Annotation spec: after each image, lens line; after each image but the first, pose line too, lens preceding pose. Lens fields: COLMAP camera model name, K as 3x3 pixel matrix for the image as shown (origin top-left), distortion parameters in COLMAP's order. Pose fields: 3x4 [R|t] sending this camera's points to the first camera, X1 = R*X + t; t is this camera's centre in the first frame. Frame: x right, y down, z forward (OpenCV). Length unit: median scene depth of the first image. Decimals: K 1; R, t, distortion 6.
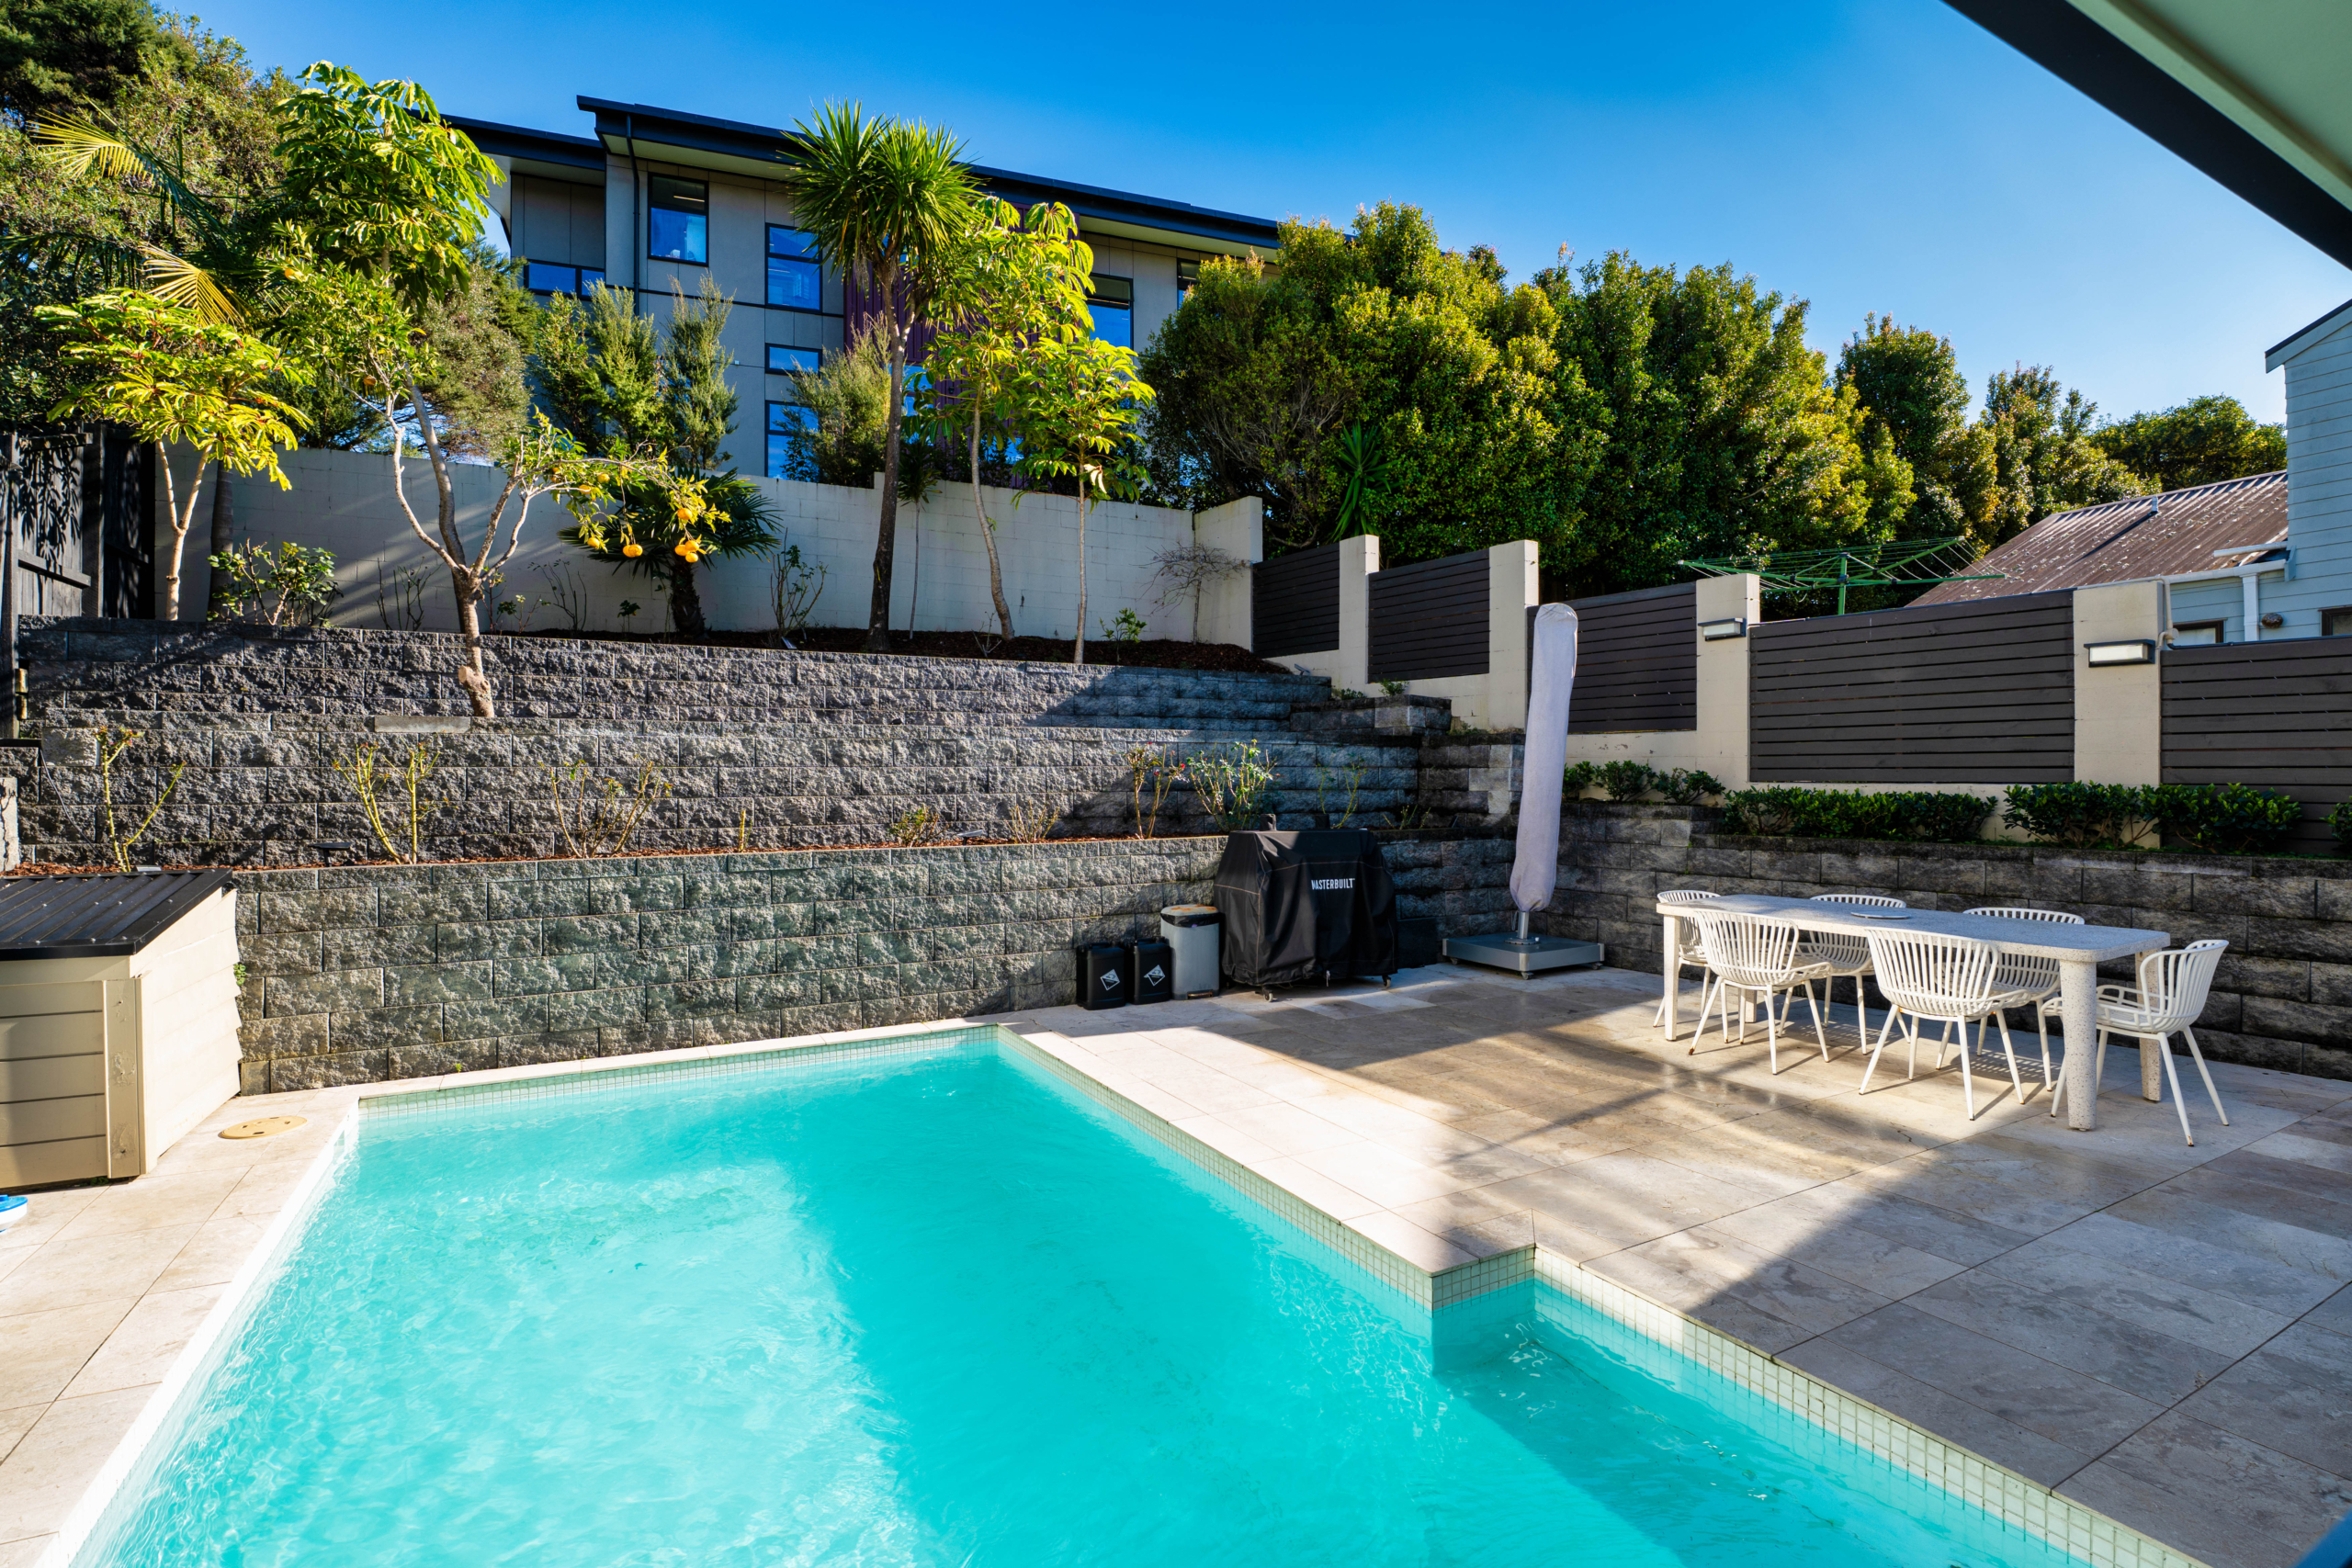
lens RADIAL K [[1052.9, 0, 1172.5], [0, 1052.9, 776.0], [0, 0, 1]] dist [-0.007840, -0.000488]
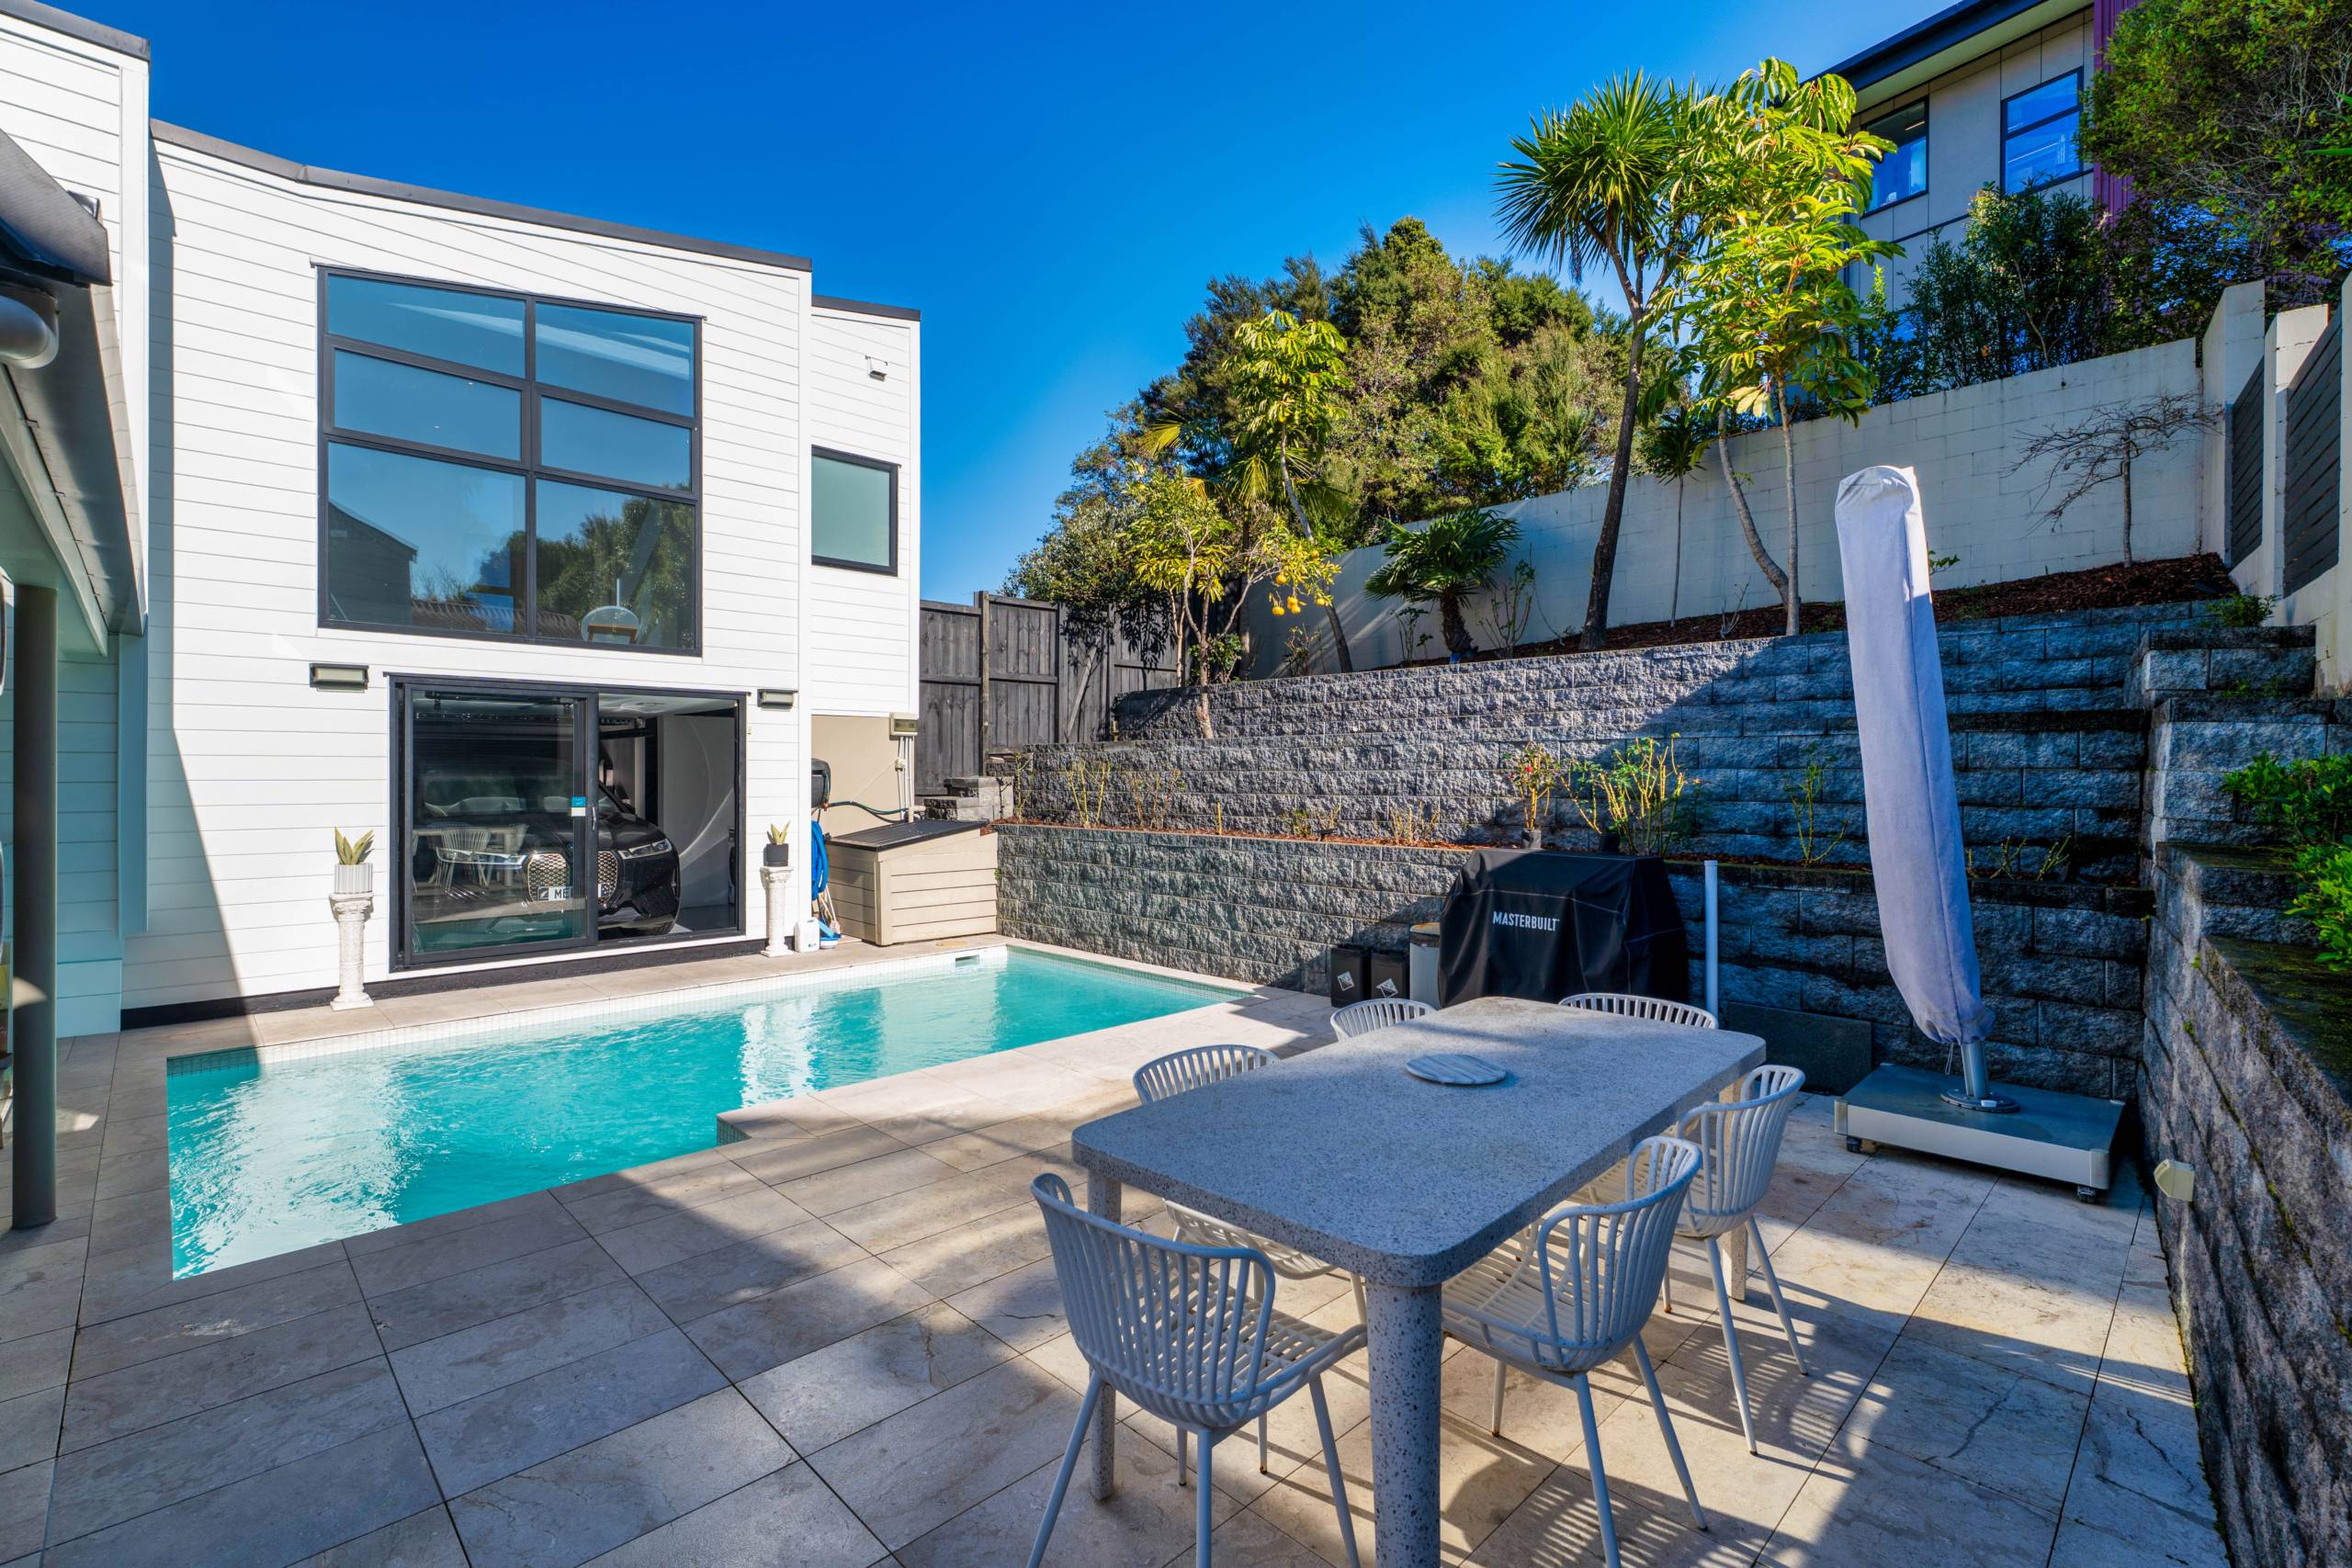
lens RADIAL K [[1052.9, 0, 1192.6], [0, 1052.9, 776.3], [0, 0, 1]] dist [-0.007840, -0.000488]
pose [[0.297010, 0.006205, -0.954854, 0.850625], [-0.000728, 0.999980, 0.006271, -0.010231], [0.954874, -0.001167, 0.297008, 0.548815]]
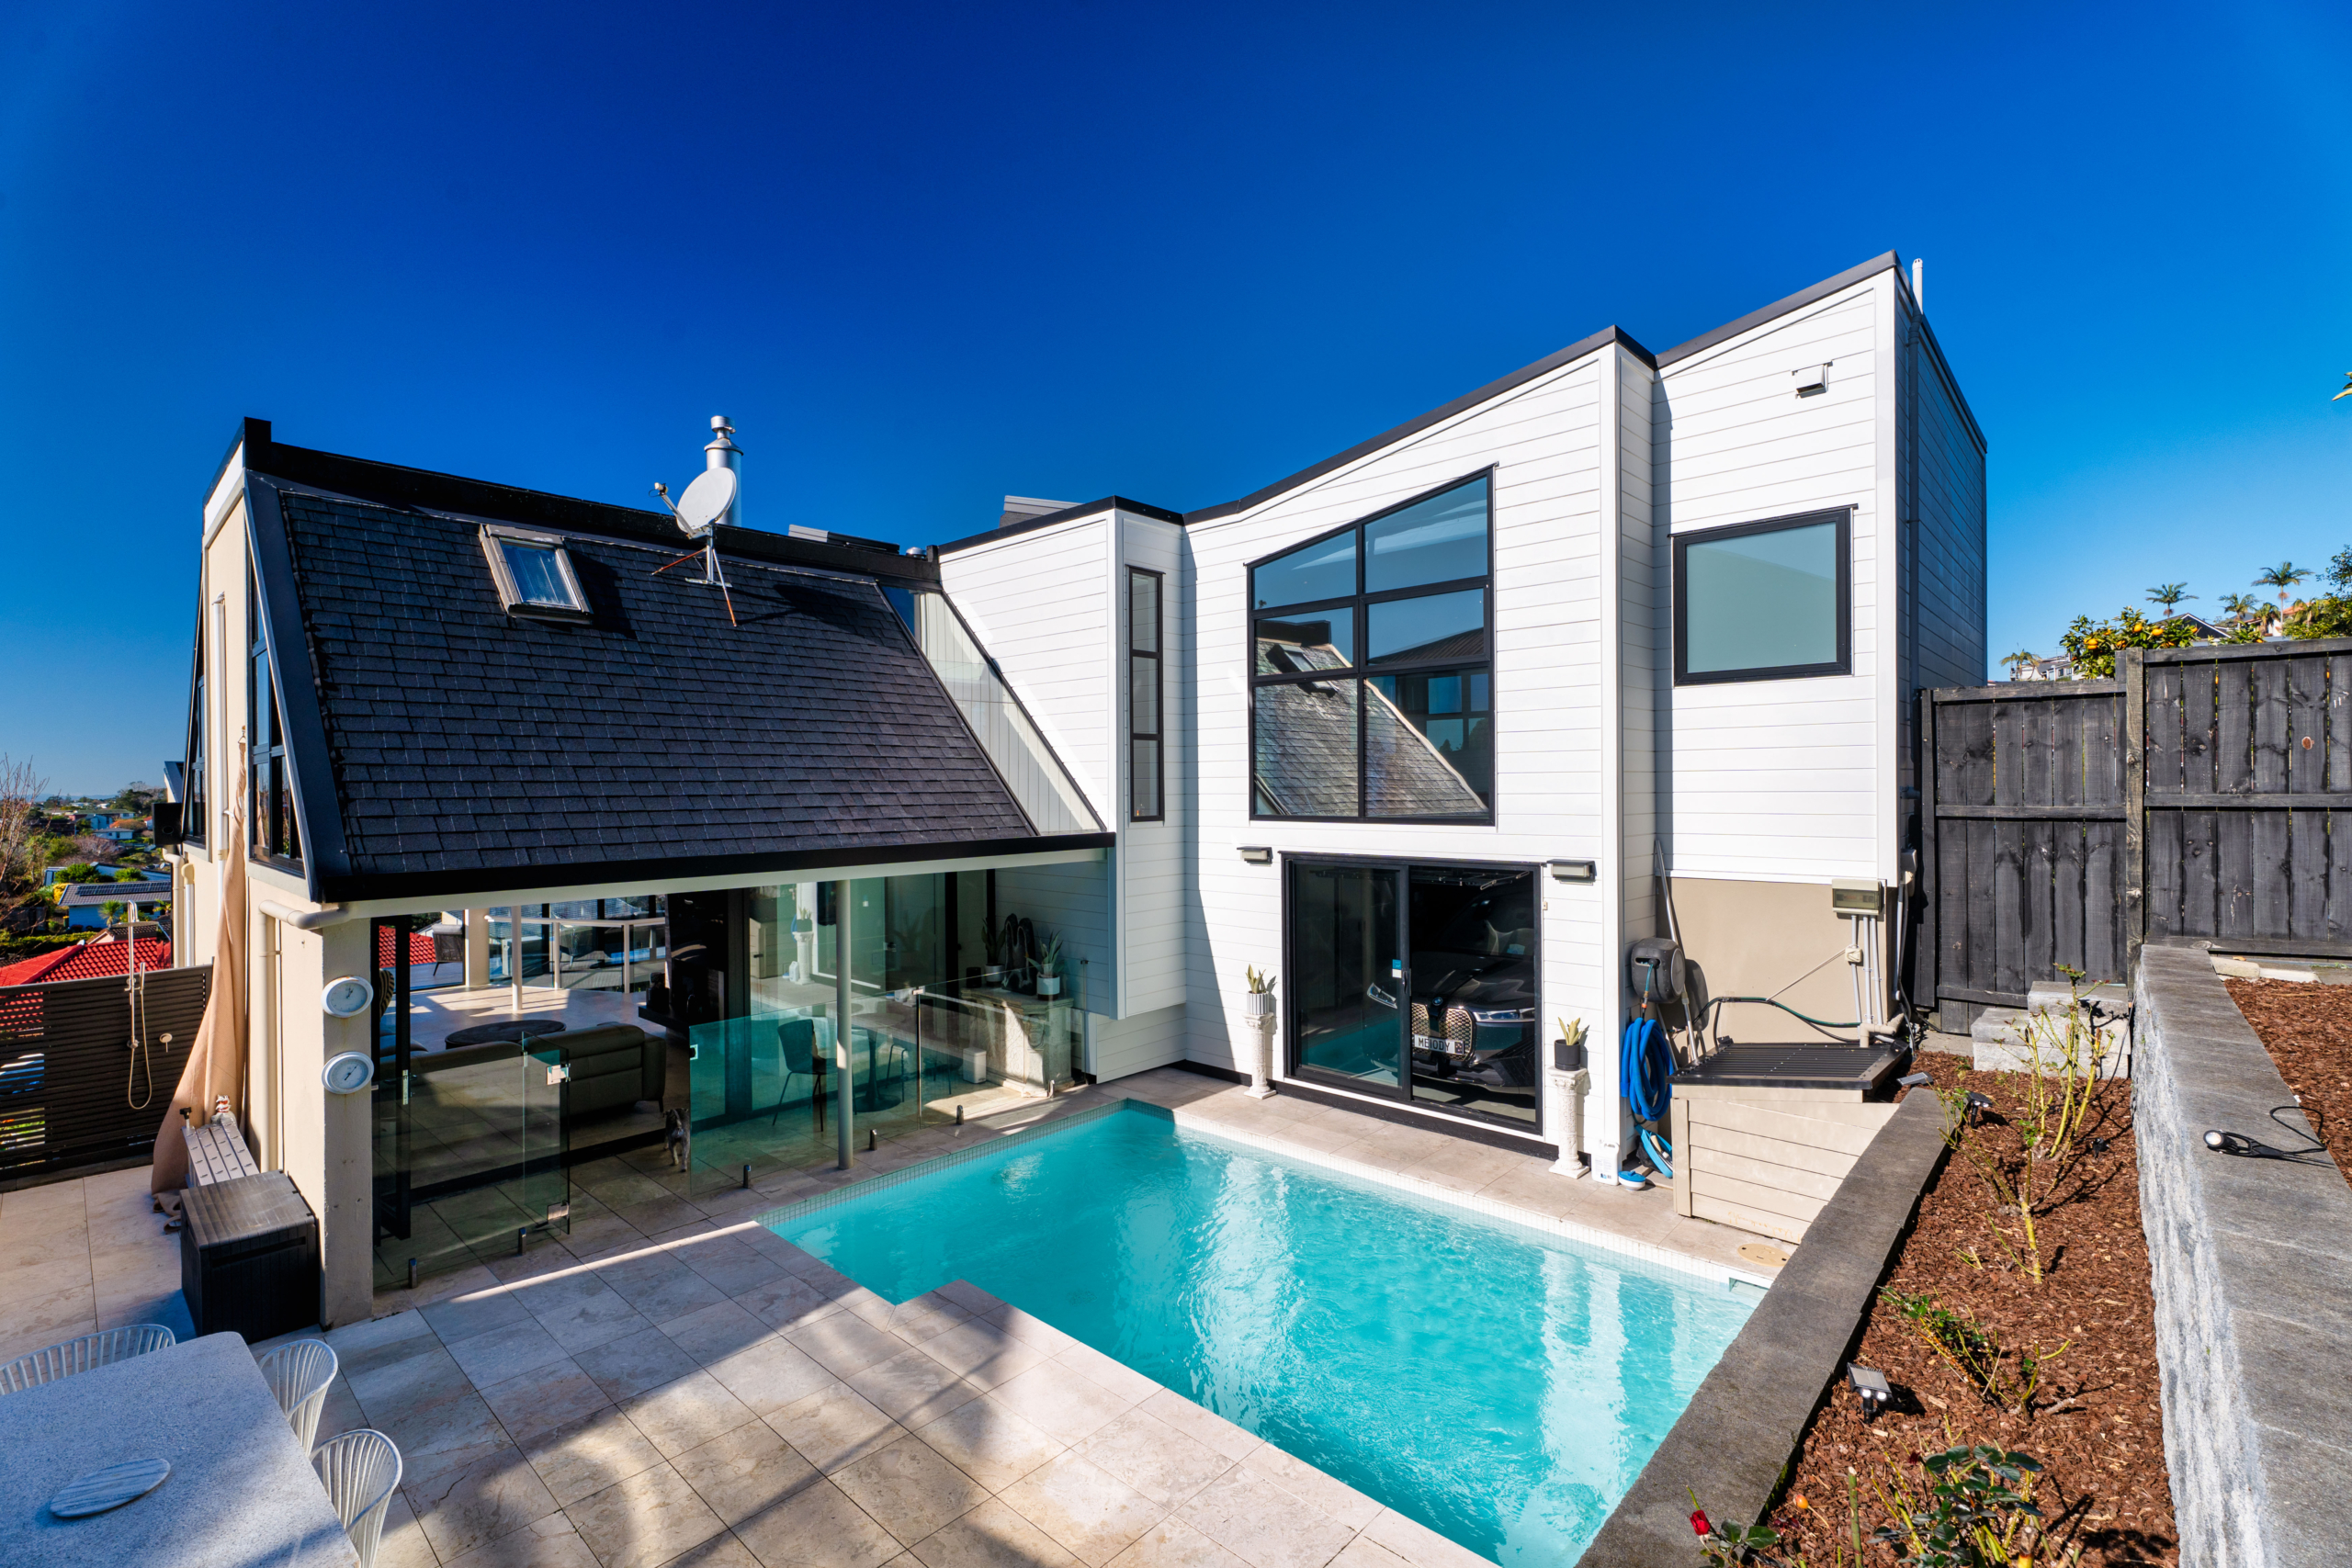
lens RADIAL K [[1052.9, 0, 1193.4], [0, 1052.9, 782.7], [0, 0, 1]] dist [-0.007840, -0.000488]
pose [[-0.945101, 0.019885, -0.326172, 0.337278], [0.017096, 0.999789, 0.011416, -0.166519], [0.326330, 0.005212, -0.945242, 1.180540]]
